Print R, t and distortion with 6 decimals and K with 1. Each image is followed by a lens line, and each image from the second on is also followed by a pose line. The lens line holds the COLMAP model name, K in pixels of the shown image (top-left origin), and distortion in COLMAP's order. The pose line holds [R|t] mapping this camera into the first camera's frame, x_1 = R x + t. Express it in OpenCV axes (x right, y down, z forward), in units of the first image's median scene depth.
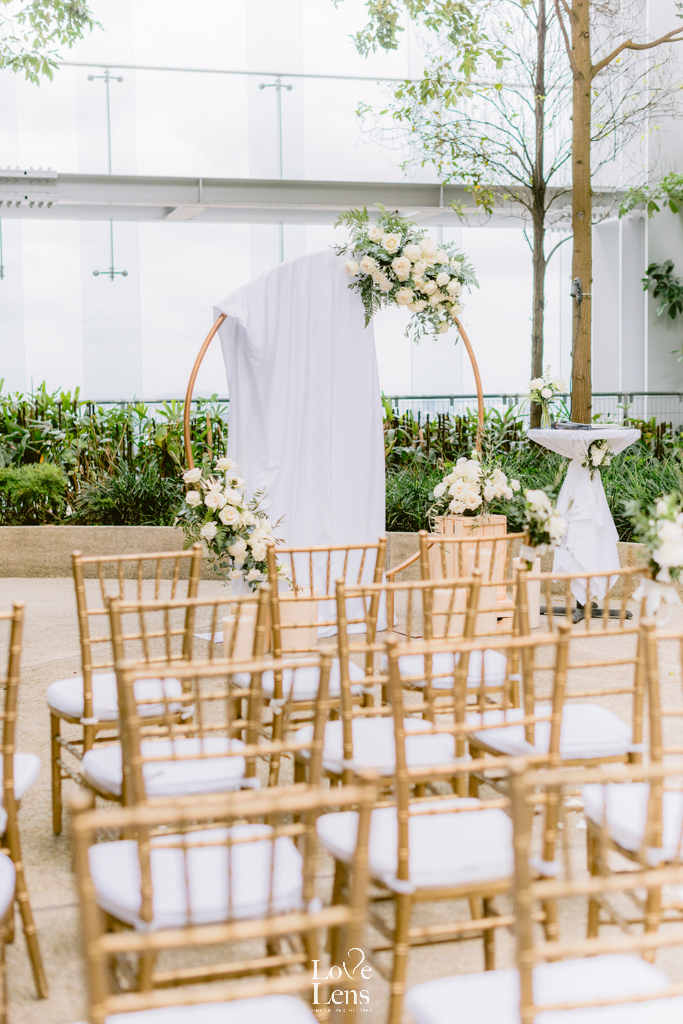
lens RADIAL K [[1546.7, 0, 341.5], [0, 1546.7, 512.0], [0, 0, 1]] dist [0.000694, 0.771904]
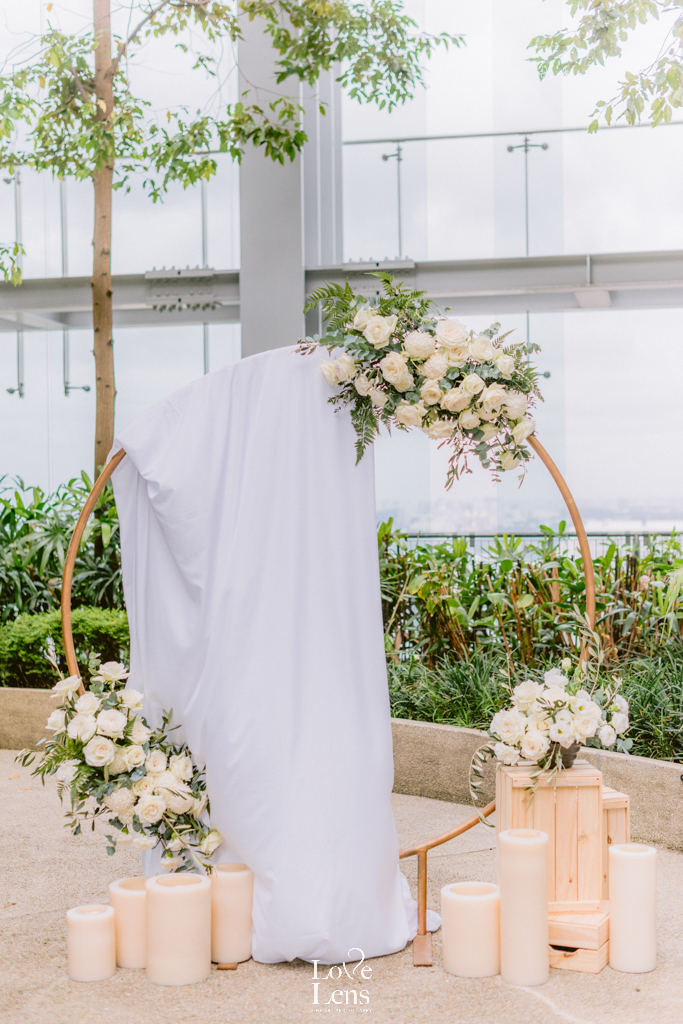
lens RADIAL K [[1546.7, 0, 341.5], [0, 1546.7, 512.0], [0, 0, 1]] dist [0.000694, 0.771904]
pose [[0.879923, 0.010734, -0.474996, 0.309939], [-0.039318, 0.997961, -0.050285, -0.065964], [0.473487, 0.062923, 0.878550, 0.429836]]
